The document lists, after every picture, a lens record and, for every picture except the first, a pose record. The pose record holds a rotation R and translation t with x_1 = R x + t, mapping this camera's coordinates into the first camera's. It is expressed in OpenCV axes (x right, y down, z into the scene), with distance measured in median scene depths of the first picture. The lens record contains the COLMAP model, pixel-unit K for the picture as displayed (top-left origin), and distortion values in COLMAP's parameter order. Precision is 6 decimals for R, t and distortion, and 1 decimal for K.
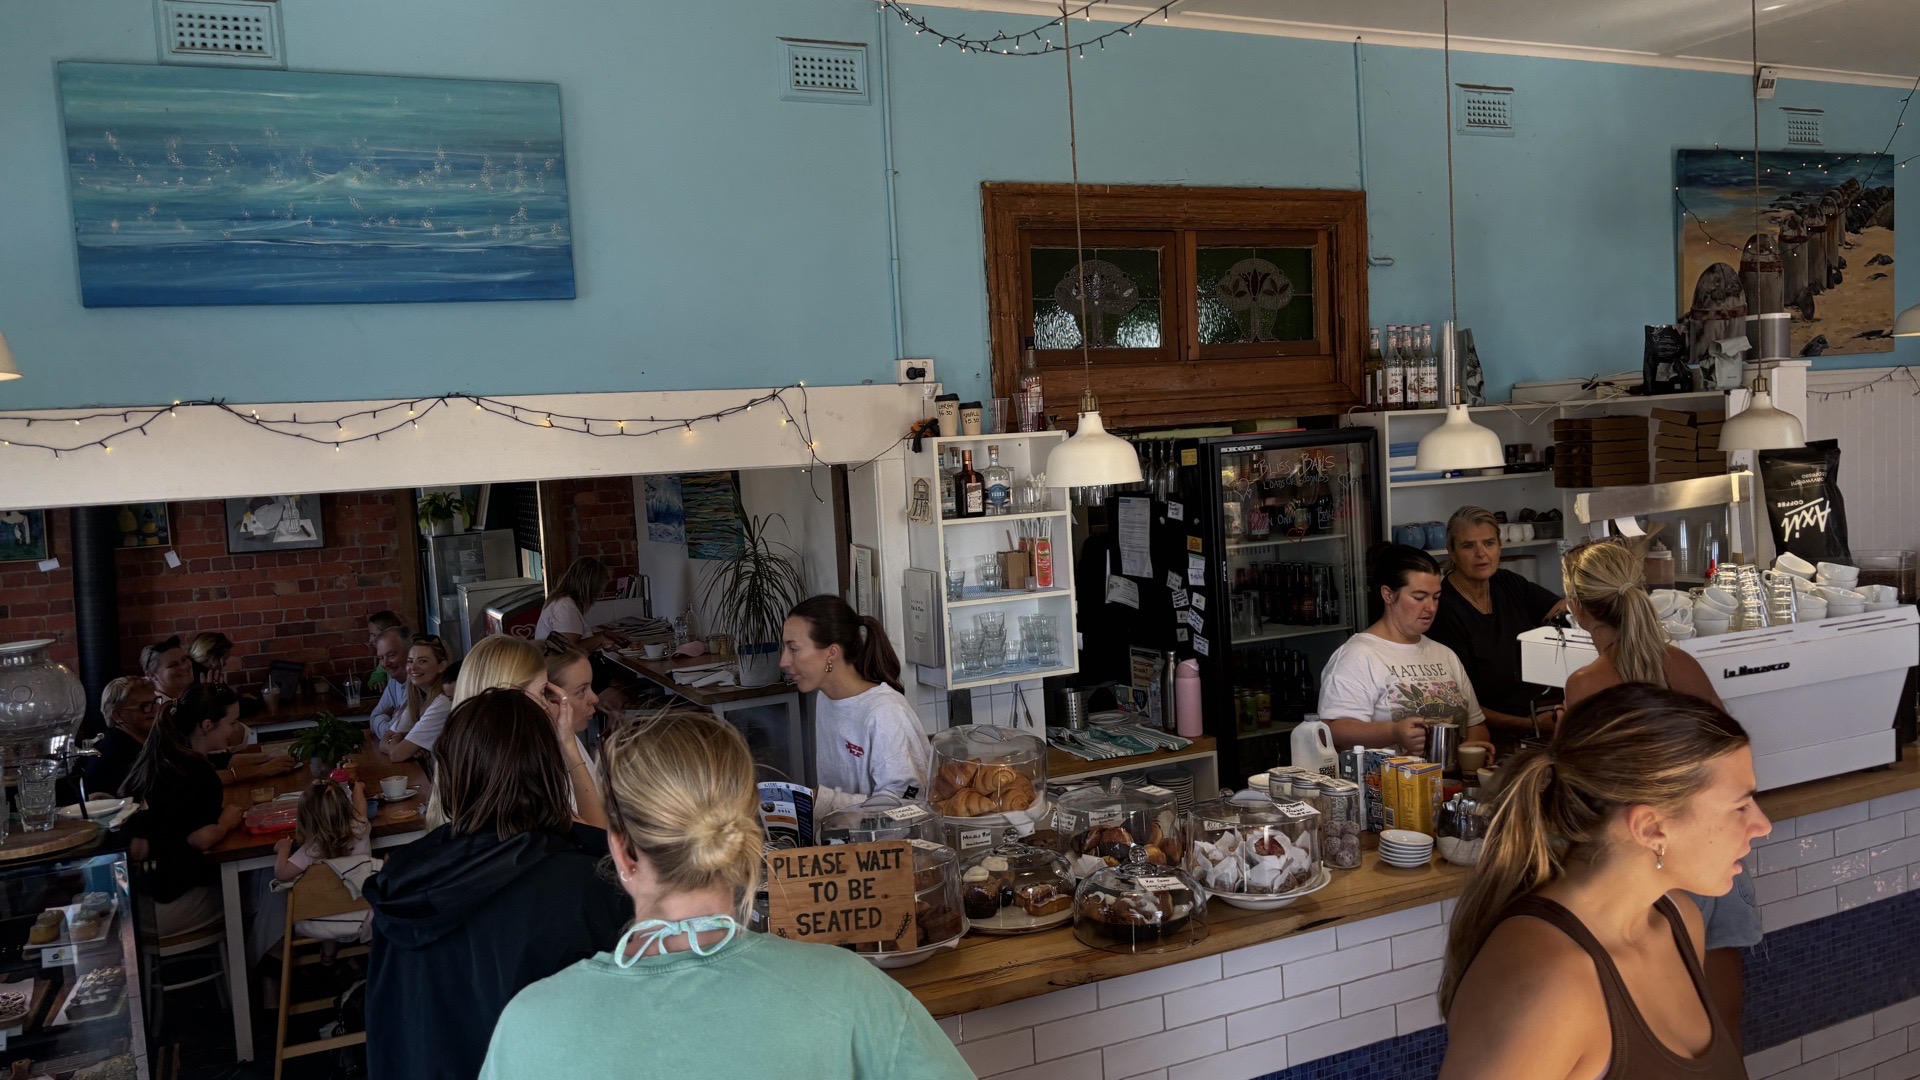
lens RADIAL K [[1488.8, 0, 960.0], [0, 1488.8, 540.0], [0, 0, 1]] dist [0.063895, -0.079137]
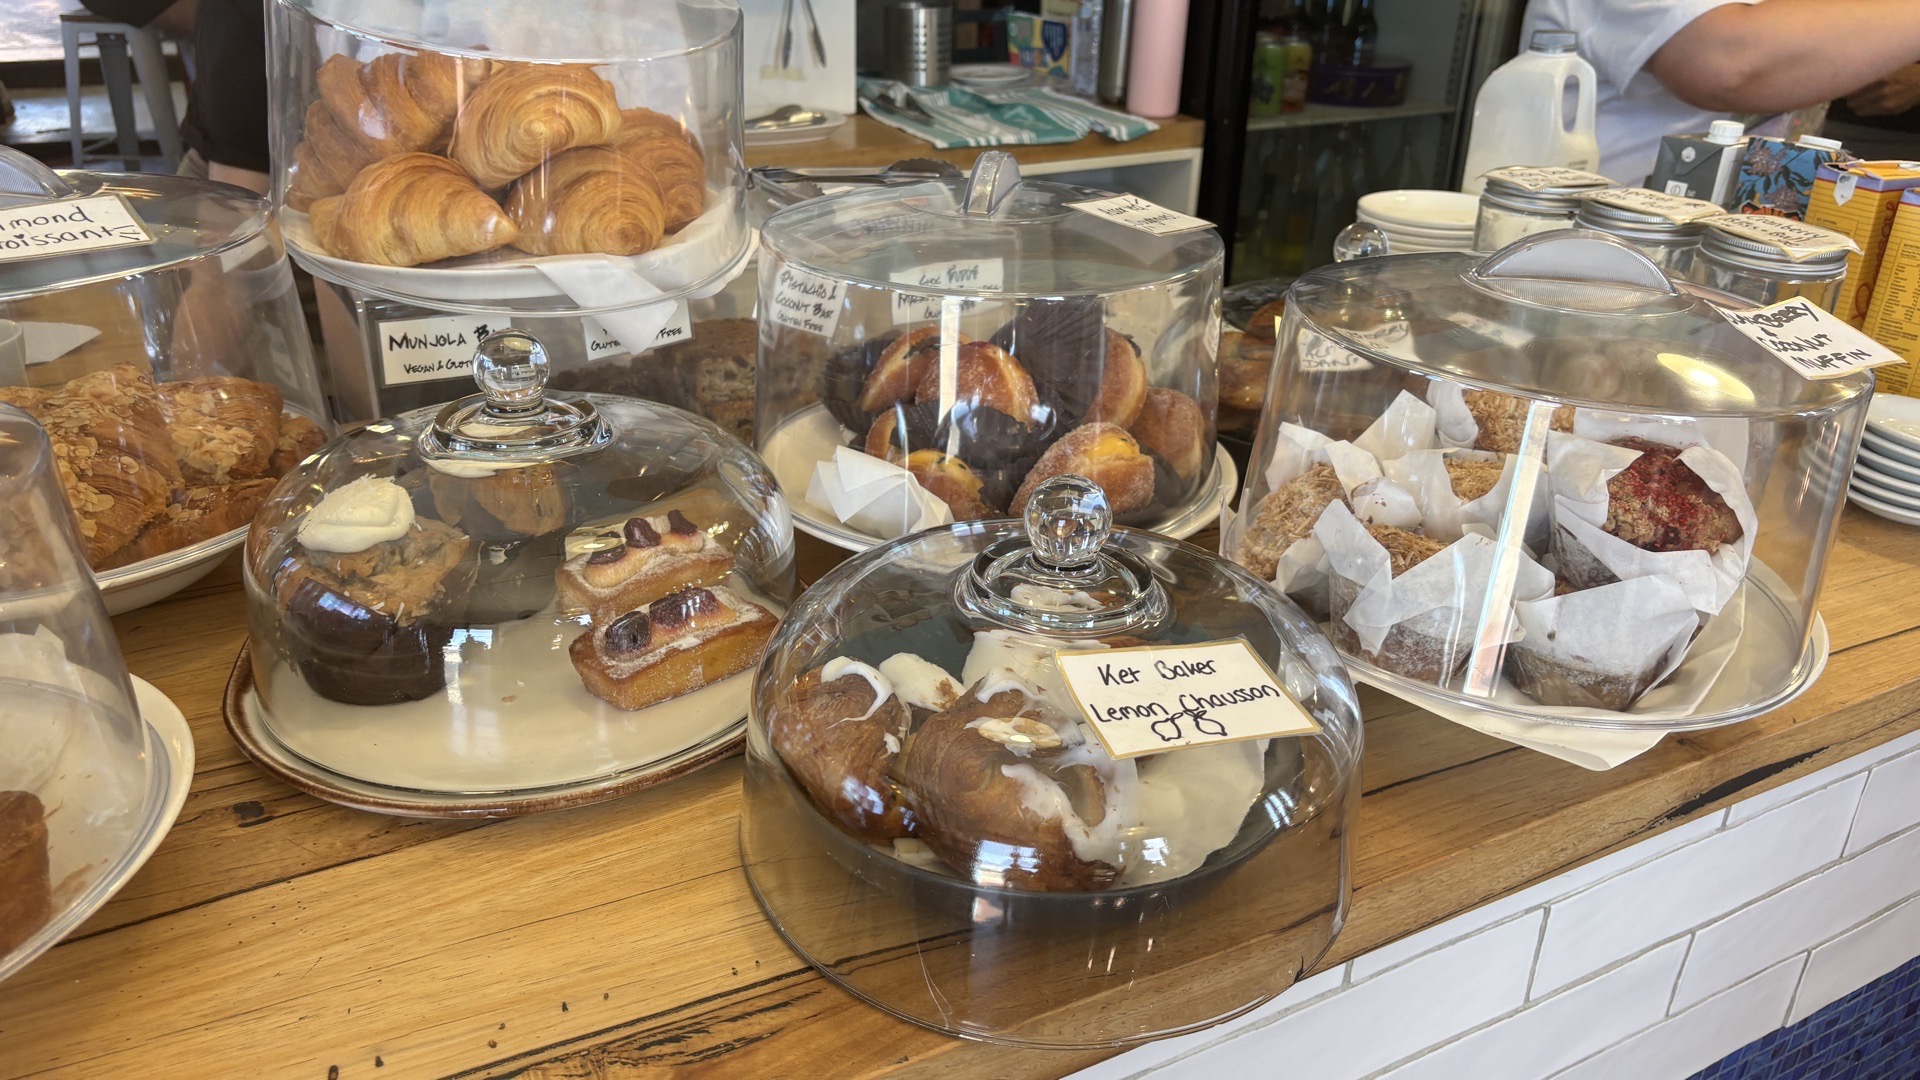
lens RADIAL K [[1488.8, 0, 960.0], [0, 1488.8, 540.0], [0, 0, 1]] dist [0.063895, -0.079137]
pose [[0.994424, 0.049086, 0.093334, 0.076430], [-0.080087, 0.927322, 0.365596, 0.124974], [-0.068605, -0.371032, 0.926082, 0.722436]]
